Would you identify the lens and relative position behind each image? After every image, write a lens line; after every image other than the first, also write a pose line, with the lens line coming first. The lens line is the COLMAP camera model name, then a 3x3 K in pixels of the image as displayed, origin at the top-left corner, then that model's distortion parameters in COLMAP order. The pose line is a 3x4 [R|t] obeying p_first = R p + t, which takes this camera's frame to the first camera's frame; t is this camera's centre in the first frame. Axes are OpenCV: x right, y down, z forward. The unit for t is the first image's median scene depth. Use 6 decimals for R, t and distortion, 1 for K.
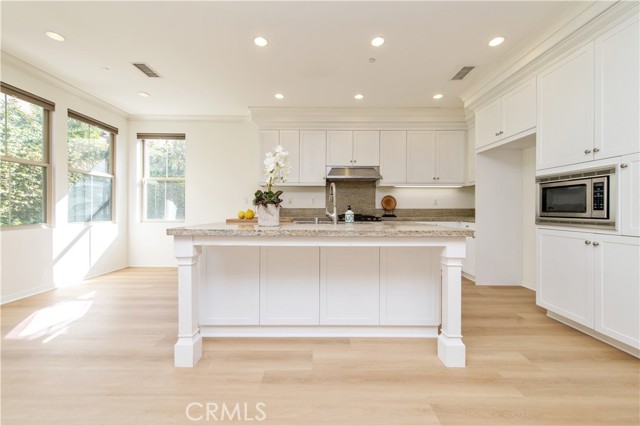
lens RADIAL K [[250.9, 0, 319.5], [0, 250.9, 210.1], [0, 0, 1]] dist [0.017135, -0.004776]
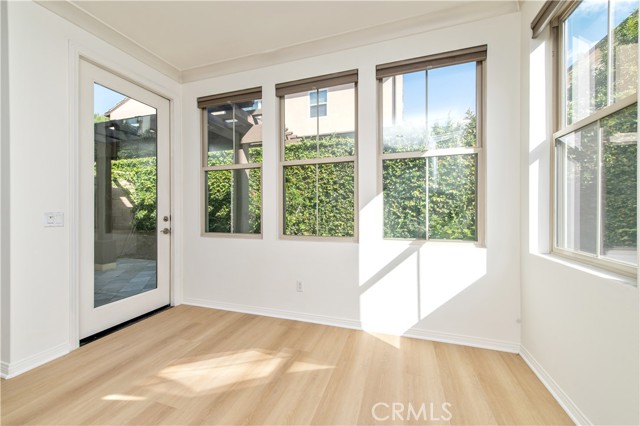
lens RADIAL K [[250.9, 0, 319.8], [0, 250.9, 211.8], [0, 0, 1]] dist [0.017135, -0.004776]
pose [[-0.319465, -0.000896, -0.947598, -0.342255], [0.001445, 0.999998, -0.001432, -0.019216], [0.947597, -0.001826, -0.319463, 1.134723]]
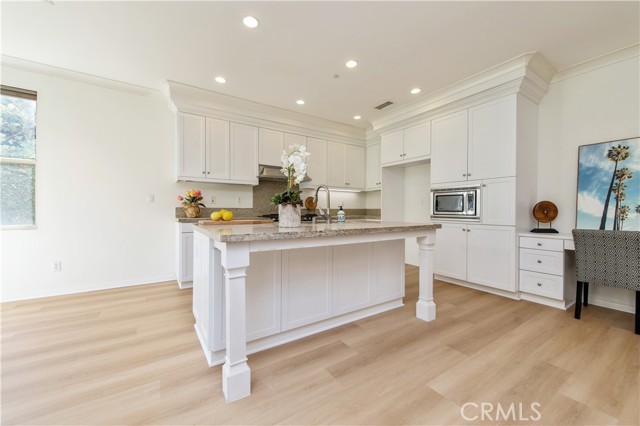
lens RADIAL K [[250.9, 0, 319.9], [0, 250.9, 212.2], [0, 0, 1]] dist [0.017135, -0.004776]
pose [[0.836892, -0.005644, 0.547339, -0.396921], [0.000478, 0.999954, 0.009579, -0.001860], [-0.547368, -0.007755, 0.836856, 0.083930]]
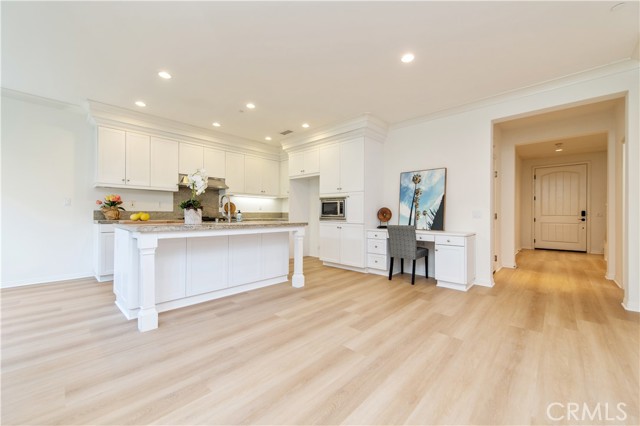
lens RADIAL K [[250.9, 0, 320.8], [0, 250.9, 214.0], [0, 0, 1]] dist [0.017135, -0.004776]
pose [[0.686860, -0.000016, 0.726790, -0.459818], [-0.001153, 0.999999, 0.001111, 0.001456], [-0.726789, -0.001601, 0.686859, -0.296321]]
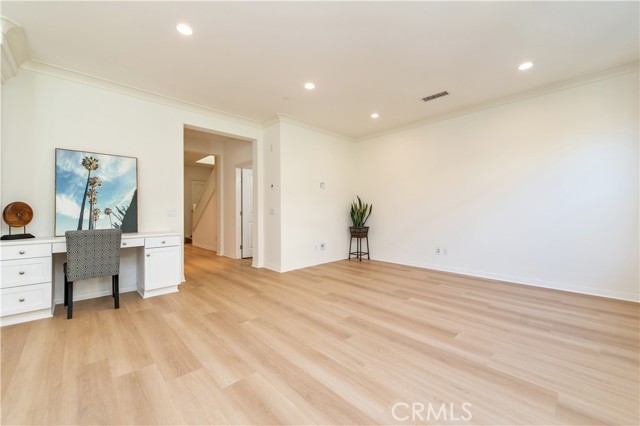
lens RADIAL K [[250.9, 0, 323.0], [0, 250.9, 210.9], [0, 0, 1]] dist [0.017135, -0.004776]
pose [[-0.691881, 0.002421, 0.722007, -0.437208], [0.003919, 0.999992, 0.000403, -0.001901], [-0.722001, 0.003108, -0.691886, 0.272932]]
